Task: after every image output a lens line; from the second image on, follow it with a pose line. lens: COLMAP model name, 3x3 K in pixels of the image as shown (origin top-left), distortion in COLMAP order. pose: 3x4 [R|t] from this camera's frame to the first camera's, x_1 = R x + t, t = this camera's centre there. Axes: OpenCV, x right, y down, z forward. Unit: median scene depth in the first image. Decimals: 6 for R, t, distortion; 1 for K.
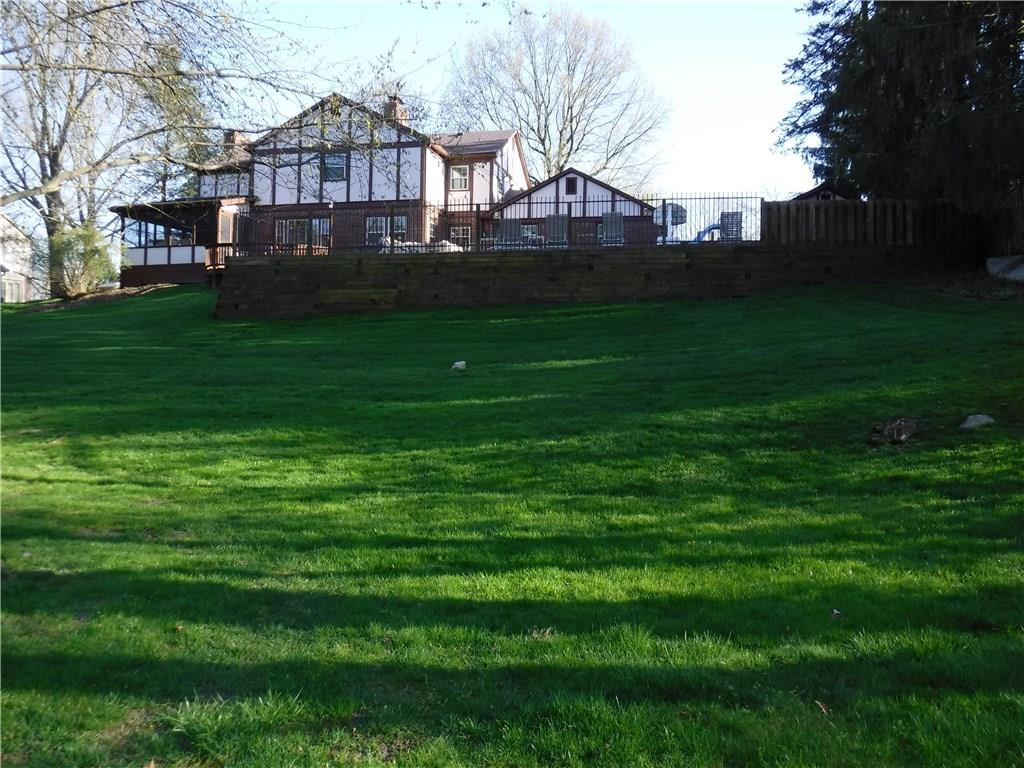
lens RADIAL K [[830.3, 0, 512.0], [0, 830.3, 384.0], [0, 0, 1]] dist [-0.093305, 0.000751]
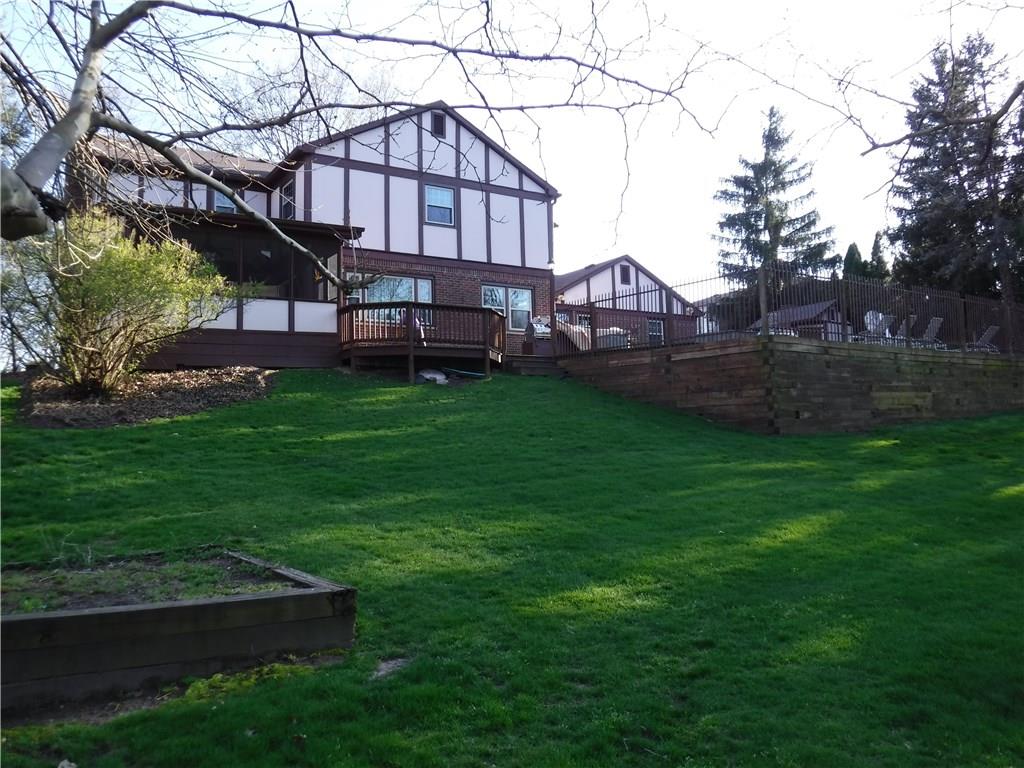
lens RADIAL K [[830.3, 0, 512.0], [0, 830.3, 384.0], [0, 0, 1]] dist [-0.093305, 0.000751]
pose [[0.678715, 0.020972, 0.734102, -0.673851], [0.065789, 0.993837, -0.089217, -0.053373], [-0.731449, 0.108849, 0.673153, 0.514869]]
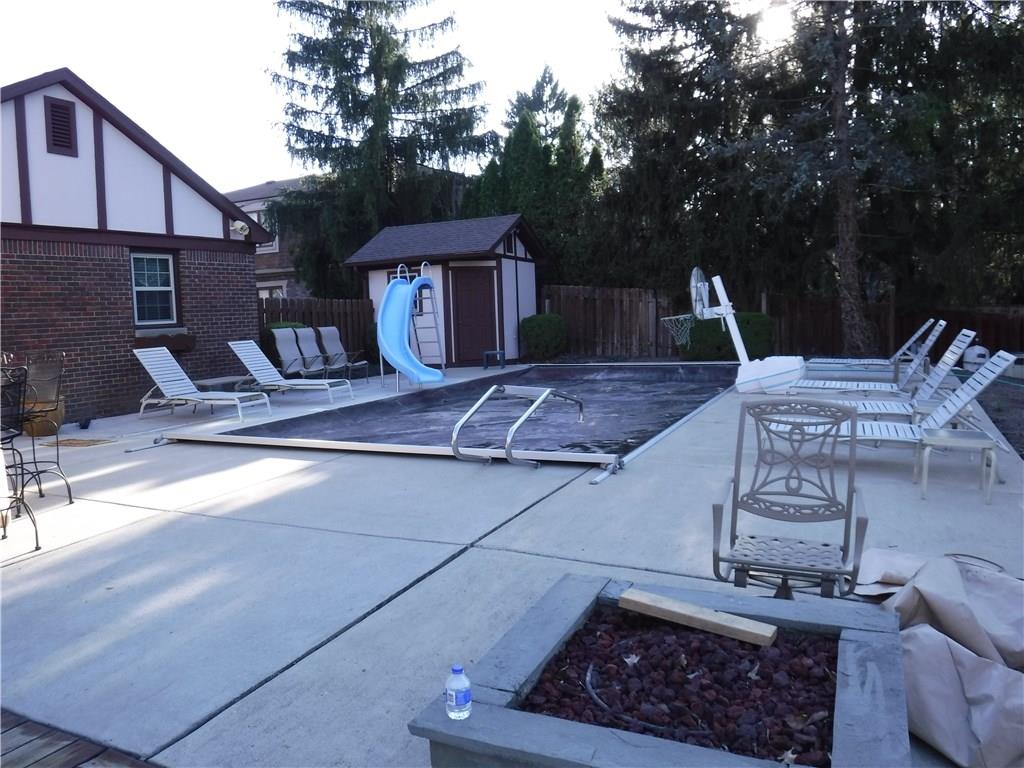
lens RADIAL K [[830.3, 0, 512.0], [0, 830.3, 384.0], [0, 0, 1]] dist [-0.093305, 0.000751]
pose [[0.190924, -0.106869, 0.975770, -0.201170], [0.071606, 0.992924, 0.094737, -0.164237], [-0.978990, 0.051784, 0.197226, 0.797931]]
